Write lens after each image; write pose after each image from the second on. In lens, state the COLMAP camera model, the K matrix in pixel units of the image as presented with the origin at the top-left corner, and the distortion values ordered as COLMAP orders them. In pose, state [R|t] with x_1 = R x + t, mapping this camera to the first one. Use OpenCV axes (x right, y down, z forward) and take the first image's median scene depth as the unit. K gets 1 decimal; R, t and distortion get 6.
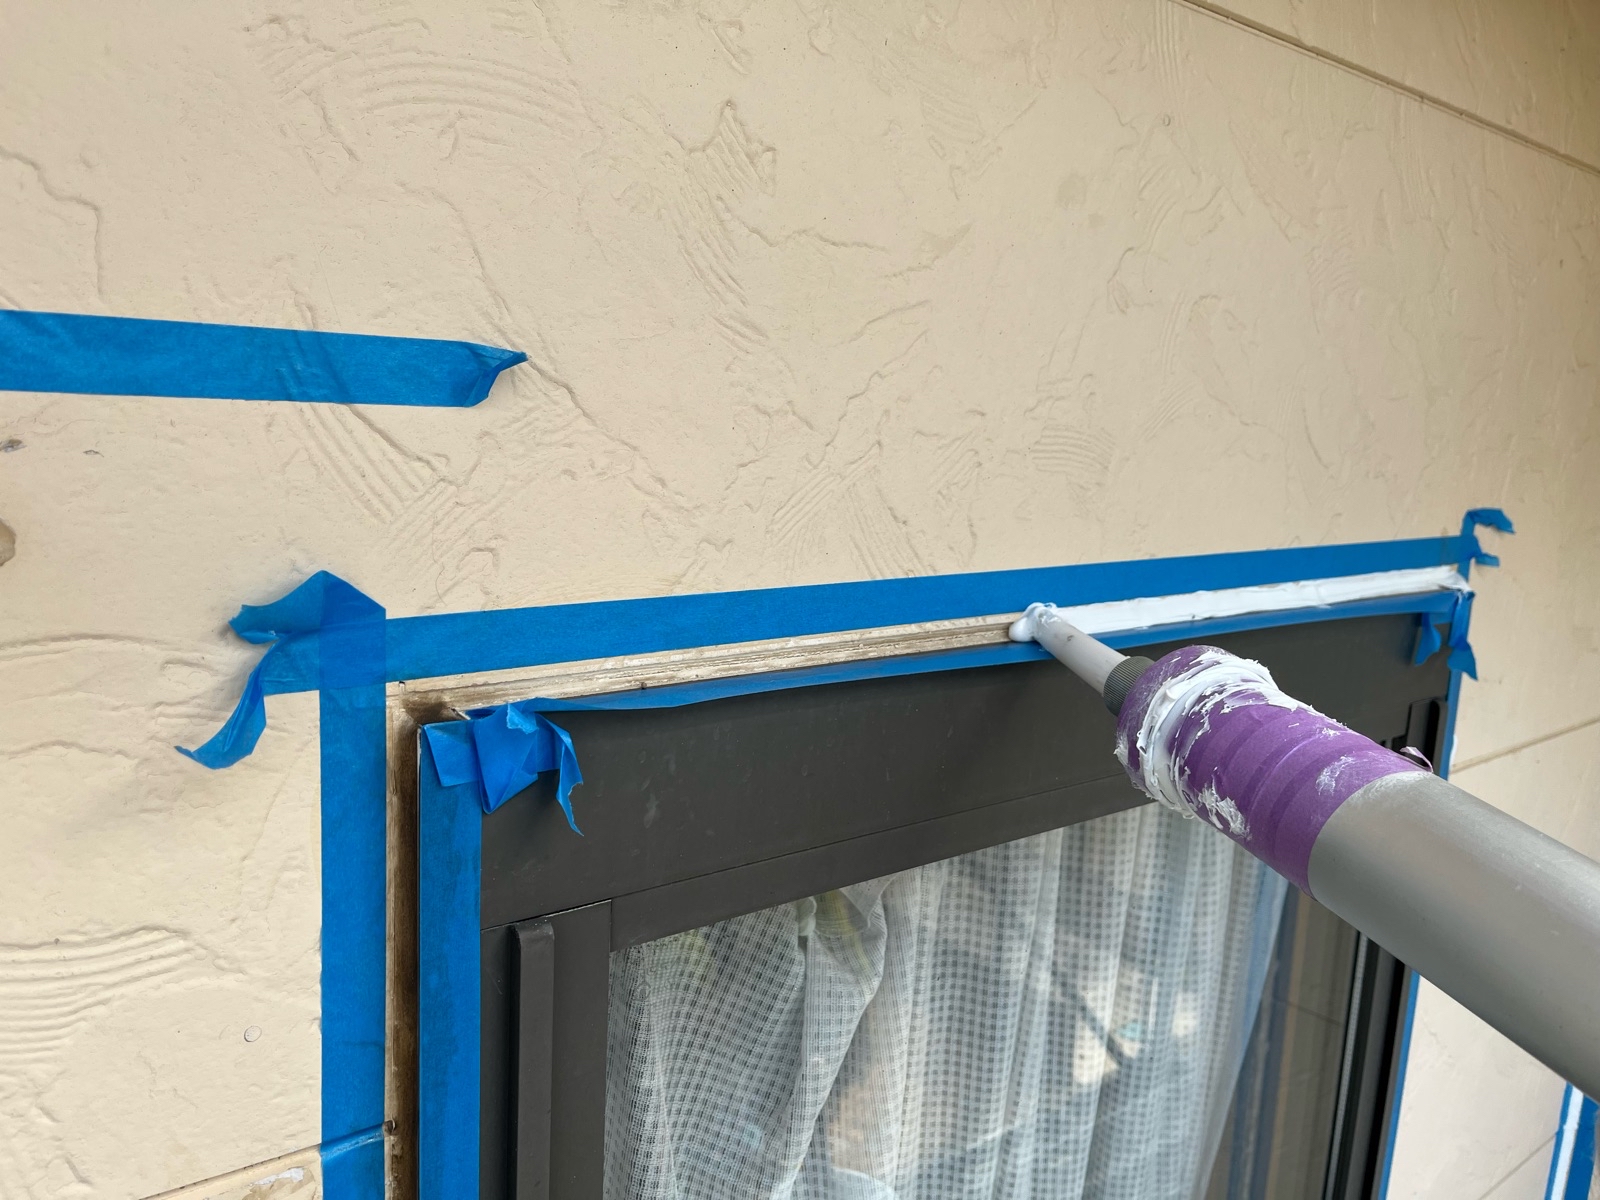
lens RADIAL K [[1249.8, 0, 761.3], [0, 1249.8, 575.7], [0, 0, 1]] dist [0.047150, -0.080693]
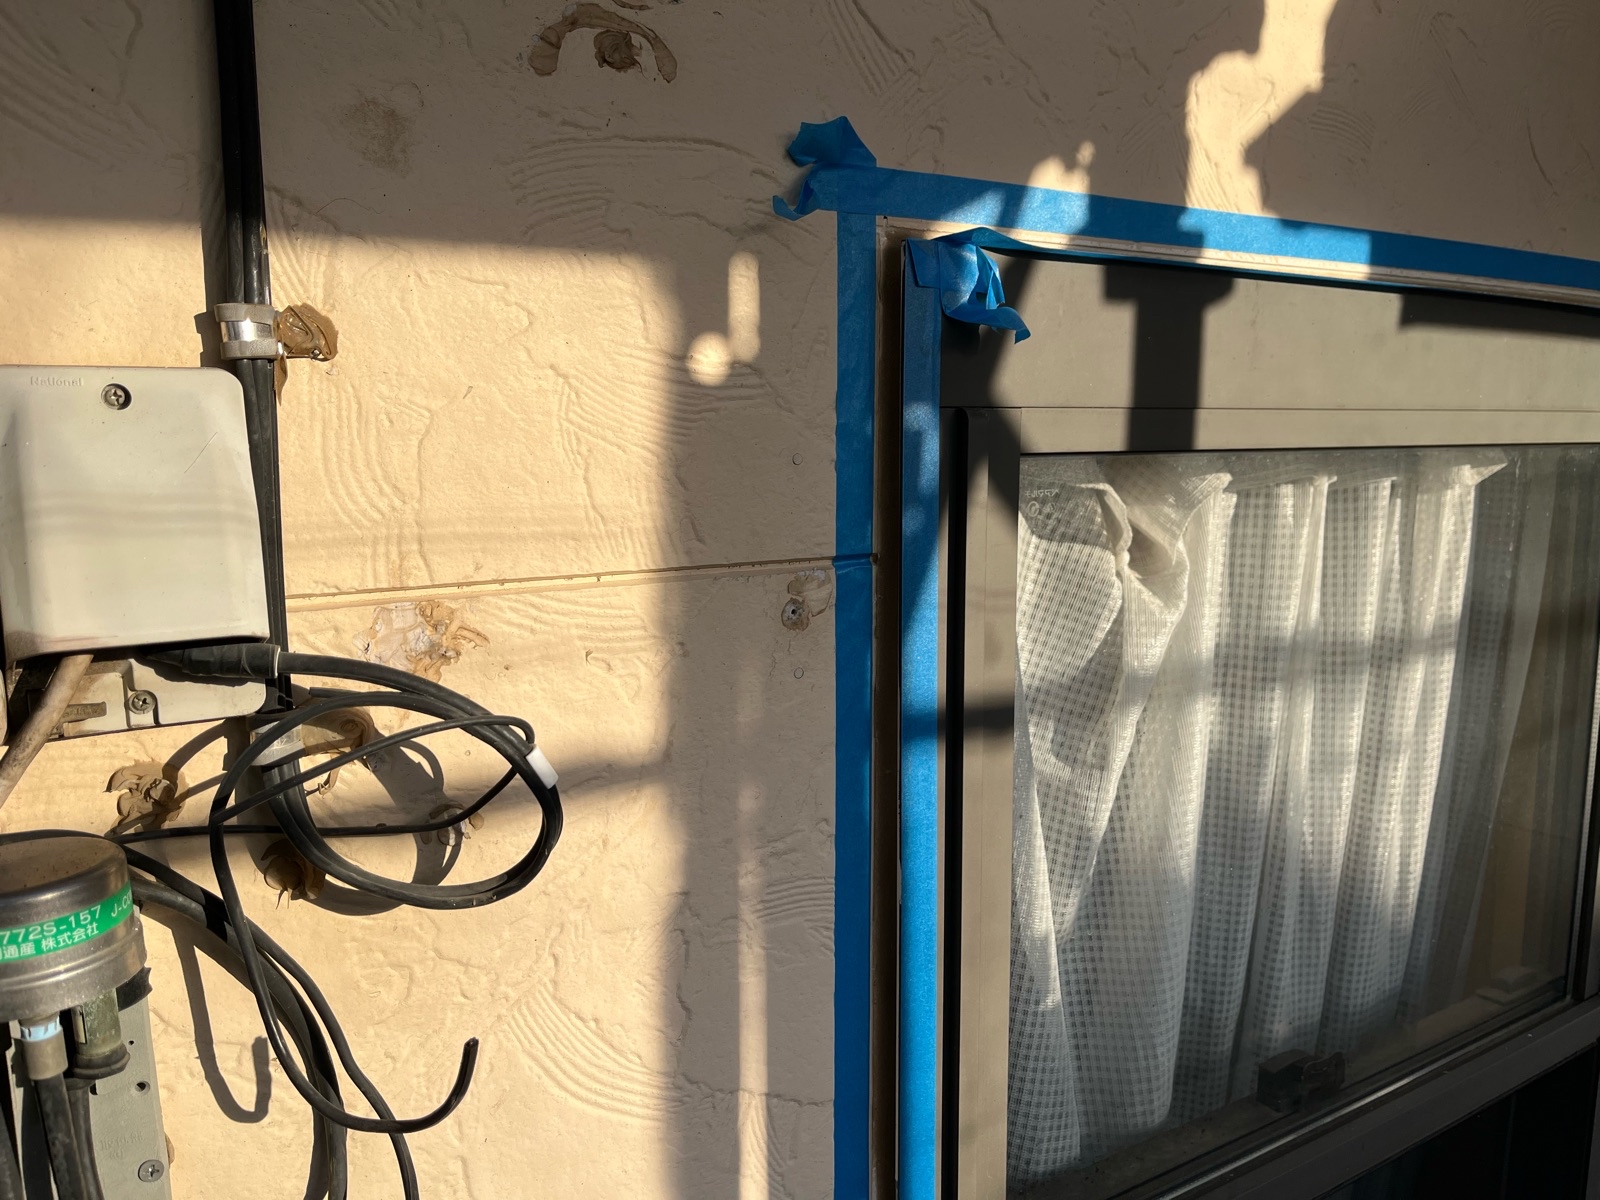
lens RADIAL K [[1249.8, 0, 759.0], [0, 1249.8, 599.5], [0, 0, 1]] dist [0.047150, -0.080693]
pose [[0.991954, -0.039733, -0.120204, -0.210535], [0.036909, 0.998990, -0.025626, 0.418615], [0.121101, 0.020984, 0.992418, -0.315917]]
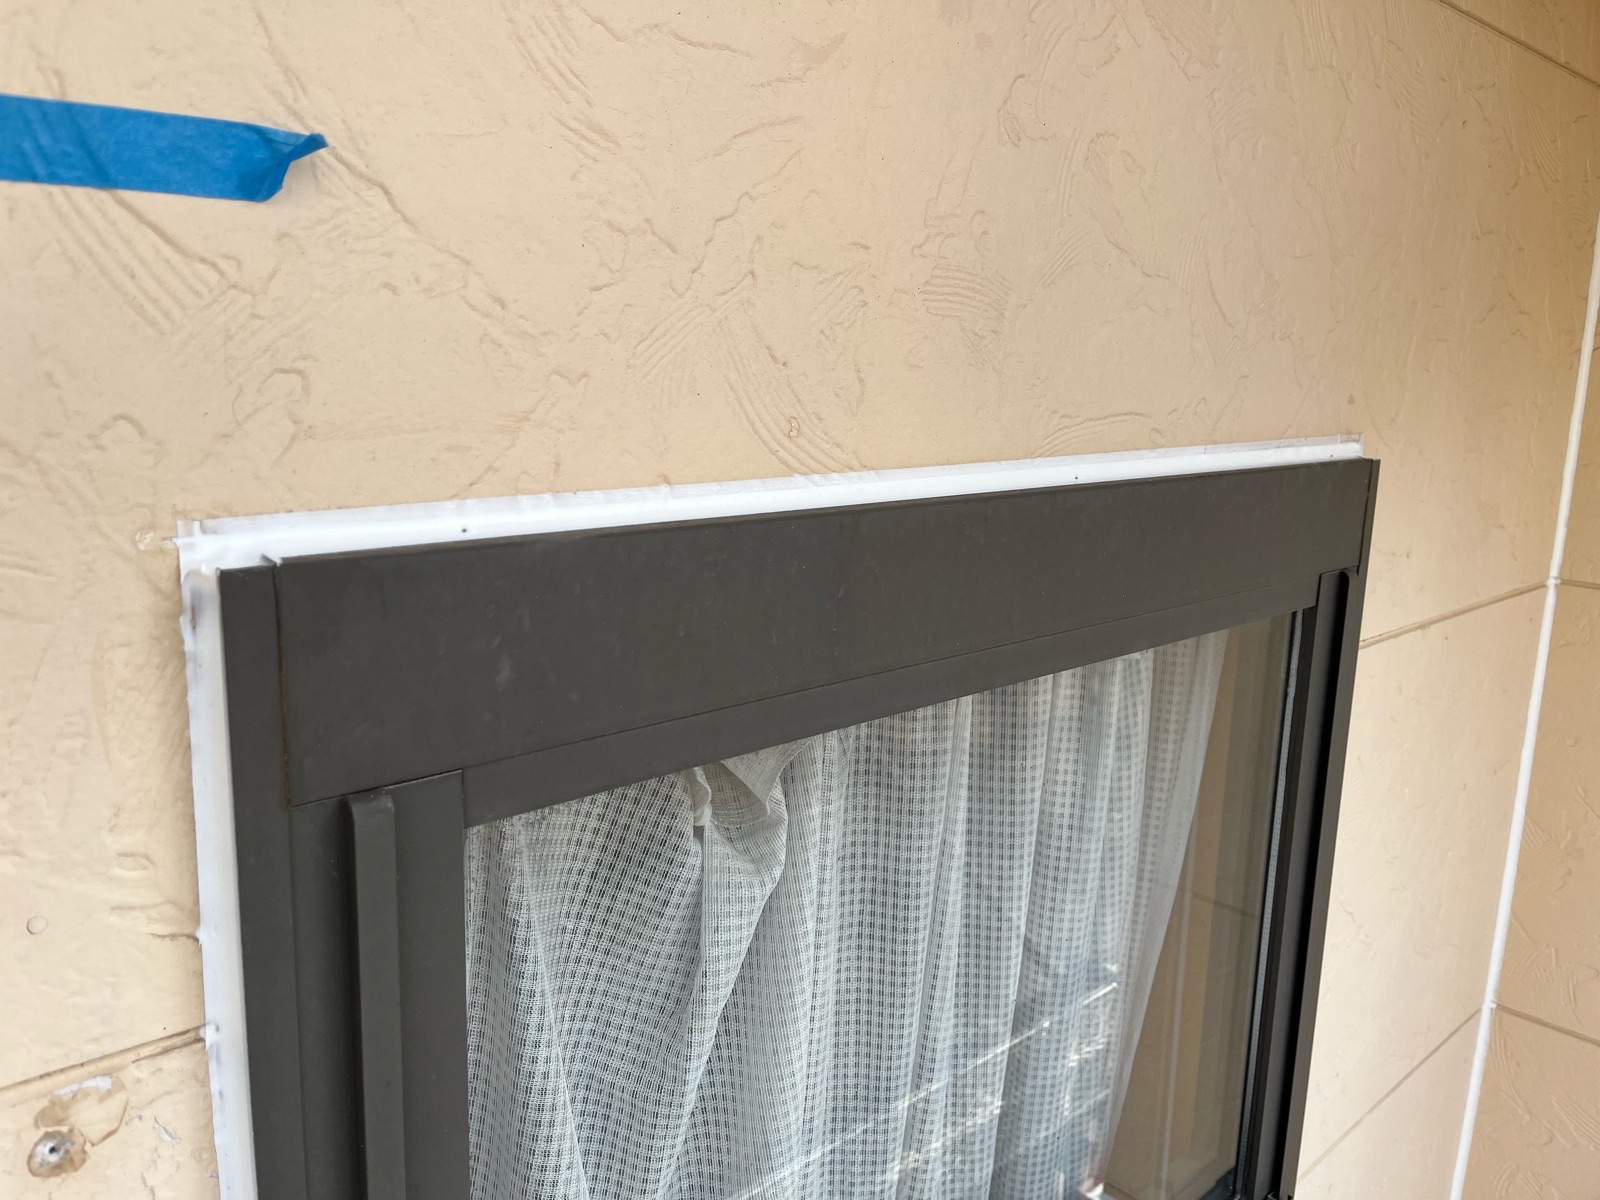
lens RADIAL K [[1249.8, 0, 771.8], [0, 1249.8, 555.8], [0, 0, 1]] dist [0.047150, -0.080693]
pose [[0.997545, -0.030581, 0.063003, 0.043506], [0.028769, 0.999152, 0.029466, 0.072211], [-0.063851, -0.027581, 0.997578, 0.077180]]
